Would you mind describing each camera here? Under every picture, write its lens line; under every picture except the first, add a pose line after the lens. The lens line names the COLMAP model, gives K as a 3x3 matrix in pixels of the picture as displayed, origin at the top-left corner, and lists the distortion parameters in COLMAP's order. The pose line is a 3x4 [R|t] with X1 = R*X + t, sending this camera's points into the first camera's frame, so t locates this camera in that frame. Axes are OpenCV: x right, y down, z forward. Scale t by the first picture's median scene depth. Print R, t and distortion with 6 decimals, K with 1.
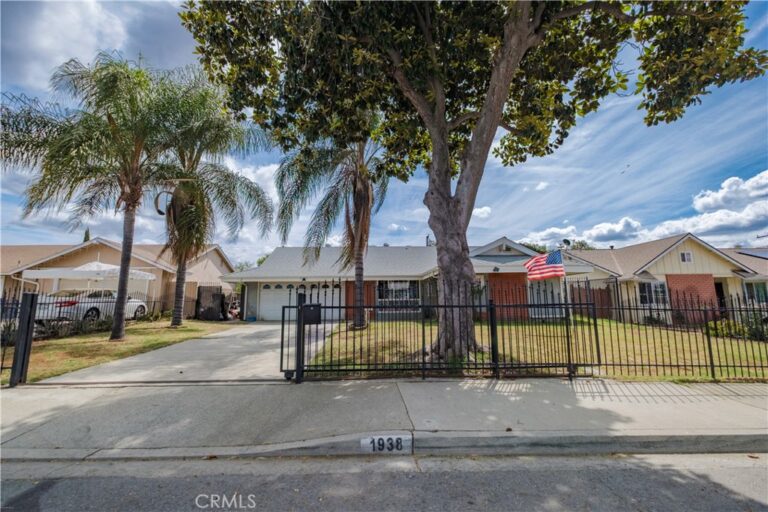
lens RADIAL K [[337.7, 0, 379.2], [0, 337.7, 253.3], [0, 0, 1]] dist [0.000532, -0.000219]
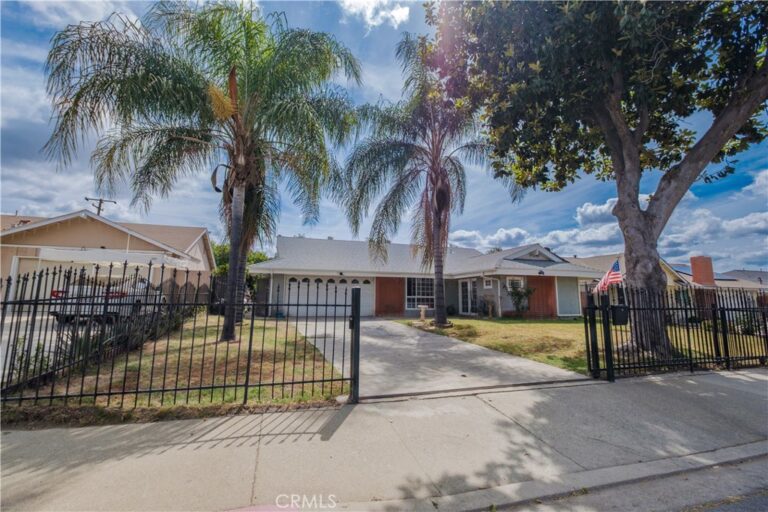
lens RADIAL K [[337.7, 0, 379.2], [0, 337.7, 253.3], [0, 0, 1]] dist [0.000532, -0.000219]
pose [[0.960760, 0.056149, 0.271637, -0.436386], [-0.059870, 0.998191, 0.005424, 0.009580], [-0.270841, -0.021475, 0.962384, 0.070034]]
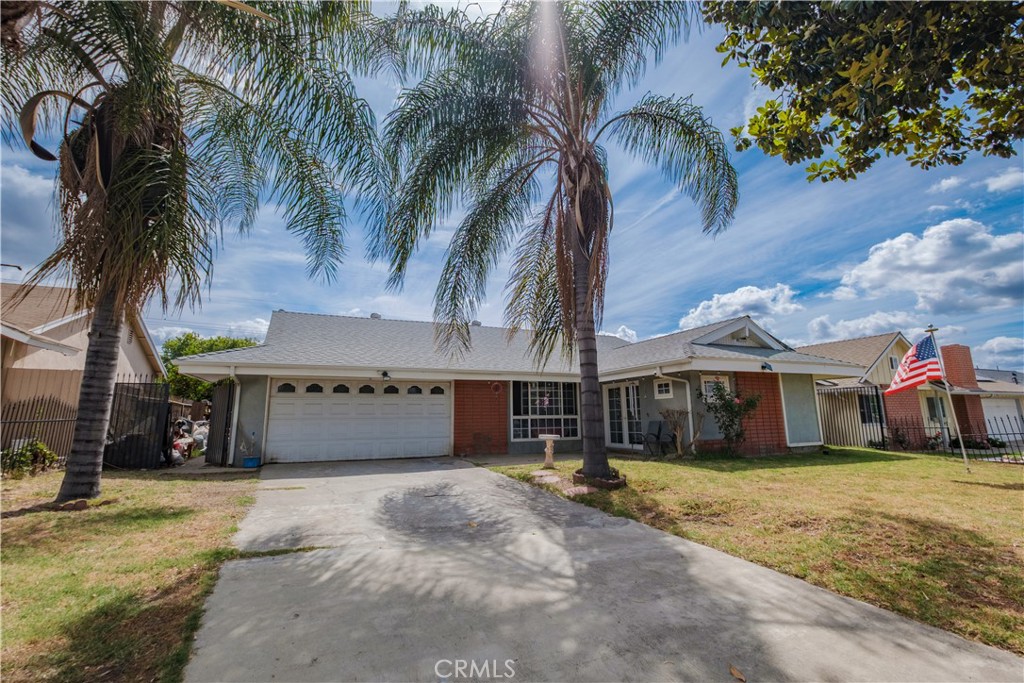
lens RADIAL K [[450.3, 0, 505.6], [0, 450.3, 337.9], [0, 0, 1]] dist [0.000532, -0.000219]
pose [[0.931648, 0.063848, 0.357707, -0.337809], [-0.051668, 0.997716, -0.043515, 0.051503], [-0.359669, 0.022059, 0.932819, 0.393499]]
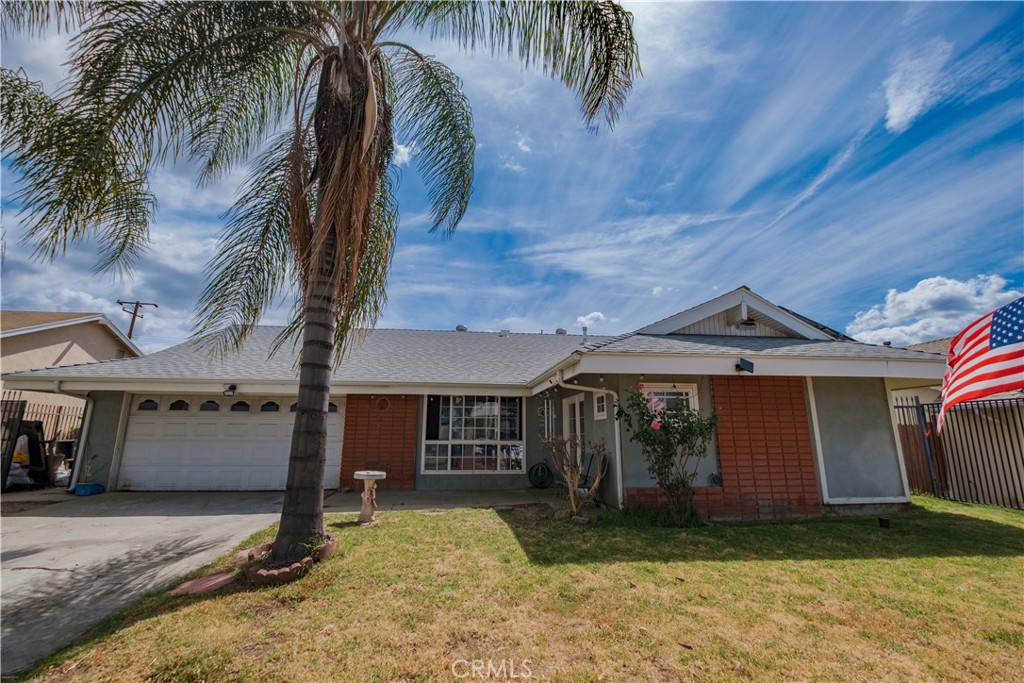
lens RADIAL K [[450.3, 0, 505.6], [0, 450.3, 337.9], [0, 0, 1]] dist [0.000532, -0.000219]
pose [[0.996833, 0.031430, 0.073053, 0.062660], [-0.026462, 0.997334, -0.068005, 0.053053], [-0.074995, 0.065856, 0.995007, 0.514322]]
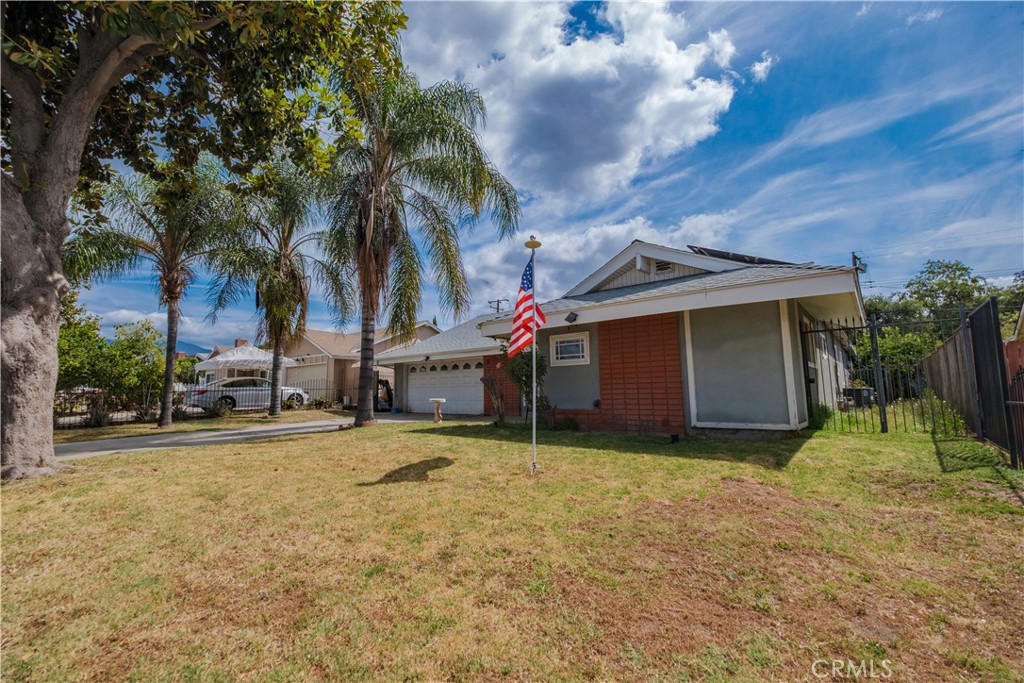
lens RADIAL K [[450.3, 0, 505.6], [0, 450.3, 337.9], [0, 0, 1]] dist [0.000532, -0.000219]
pose [[0.744704, -0.078496, -0.662763, 0.629031], [0.095934, 0.995337, -0.010090, 0.068013], [0.660464, -0.056068, 0.748761, 0.443825]]
